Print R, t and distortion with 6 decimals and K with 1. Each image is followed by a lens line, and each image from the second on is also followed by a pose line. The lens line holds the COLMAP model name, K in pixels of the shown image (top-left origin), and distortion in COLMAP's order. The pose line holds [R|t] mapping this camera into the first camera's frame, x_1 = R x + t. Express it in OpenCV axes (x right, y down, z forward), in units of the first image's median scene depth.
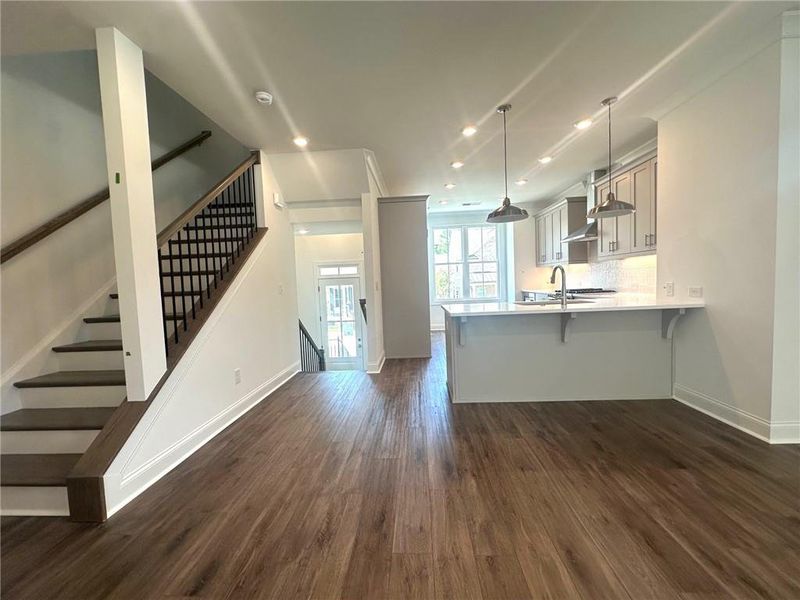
lens RADIAL K [[320.2, 0, 400.9], [0, 320.2, 299.2], [0, 0, 1]] dist [-0.007521, 0.002261]
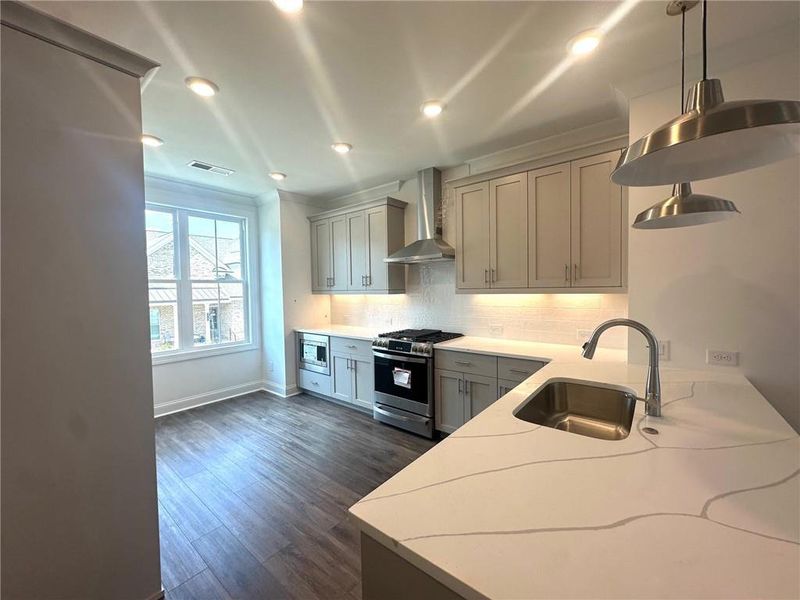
lens RADIAL K [[320.2, 0, 400.1], [0, 320.2, 299.7], [0, 0, 1]] dist [-0.007521, 0.002261]
pose [[0.589909, 0.003083, 0.807464, -0.023149], [0.037532, 0.998807, -0.031233, -0.114904], [-0.806597, 0.048730, 0.589089, 0.872757]]
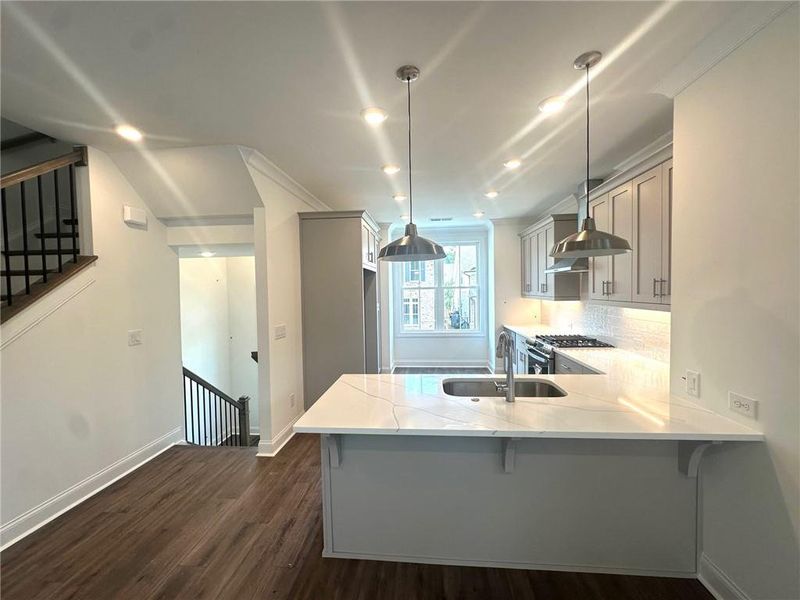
lens RADIAL K [[320.2, 0, 400.2], [0, 320.2, 299.4], [0, 0, 1]] dist [-0.007521, 0.002261]
pose [[0.999105, 0.023473, -0.035175, 0.275575], [-0.024255, 0.999464, -0.021973, -0.132671], [0.034640, 0.022807, 0.999140, 0.335505]]
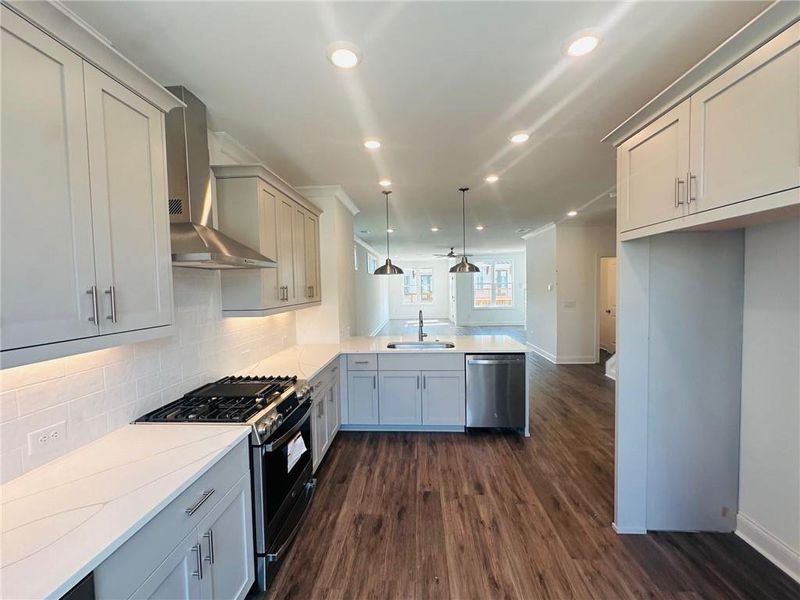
lens RADIAL K [[320.2, 0, 400.2], [0, 320.2, 297.9], [0, 0, 1]] dist [-0.007521, 0.002261]
pose [[-0.998920, 0.045047, 0.011400, 0.492200], [0.045960, 0.993968, 0.099576, -0.244534], [-0.006845, 0.099993, -0.994965, 1.932312]]
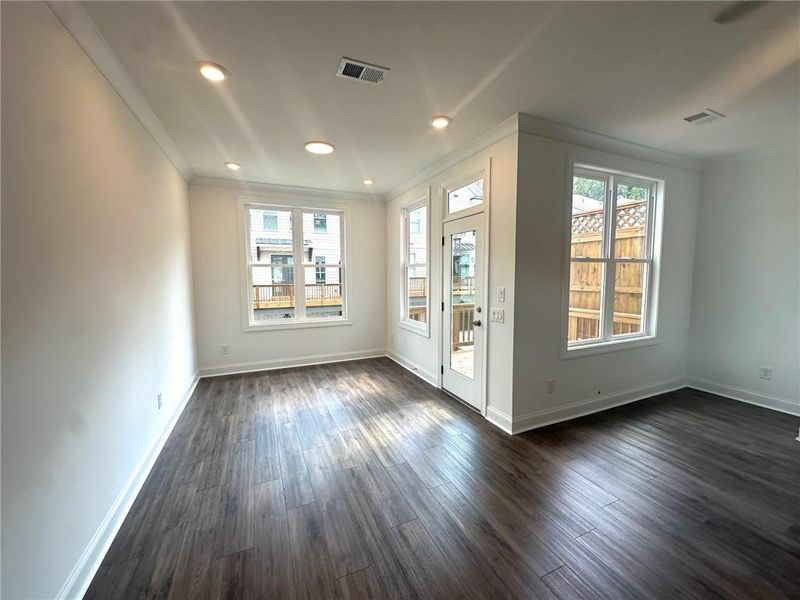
lens RADIAL K [[320.2, 0, 398.3], [0, 320.2, 299.0], [0, 0, 1]] dist [-0.007521, 0.002261]
pose [[-0.890654, 0.082108, -0.447207, 0.535957], [0.016511, 0.988751, 0.148654, -0.047915], [0.454382, 0.125015, -0.881991, -0.894289]]
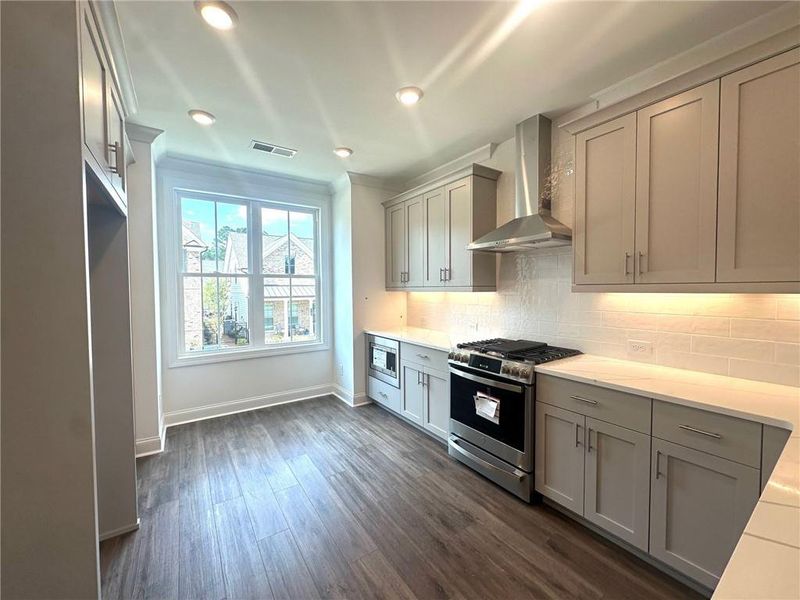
lens RADIAL K [[320.2, 0, 400.2], [0, 320.2, 300.0], [0, 0, 1]] dist [-0.007521, 0.002261]
pose [[0.795662, 0.014608, 0.605564, 0.167281], [0.007678, 0.999386, -0.034196, -0.120463], [-0.605692, 0.031858, 0.795061, 0.990548]]
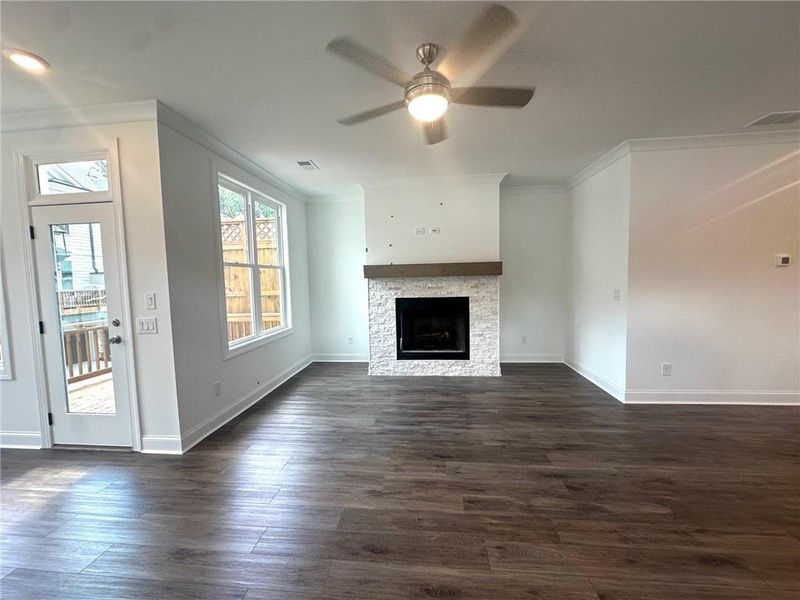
lens RADIAL K [[320.2, 0, 400.9], [0, 320.2, 300.1], [0, 0, 1]] dist [-0.007521, 0.002261]
pose [[-0.046649, 0.110535, -0.992777, 0.610587], [-0.030814, 0.993227, 0.112033, -0.031781], [0.998436, 0.035818, -0.042927, -0.913345]]
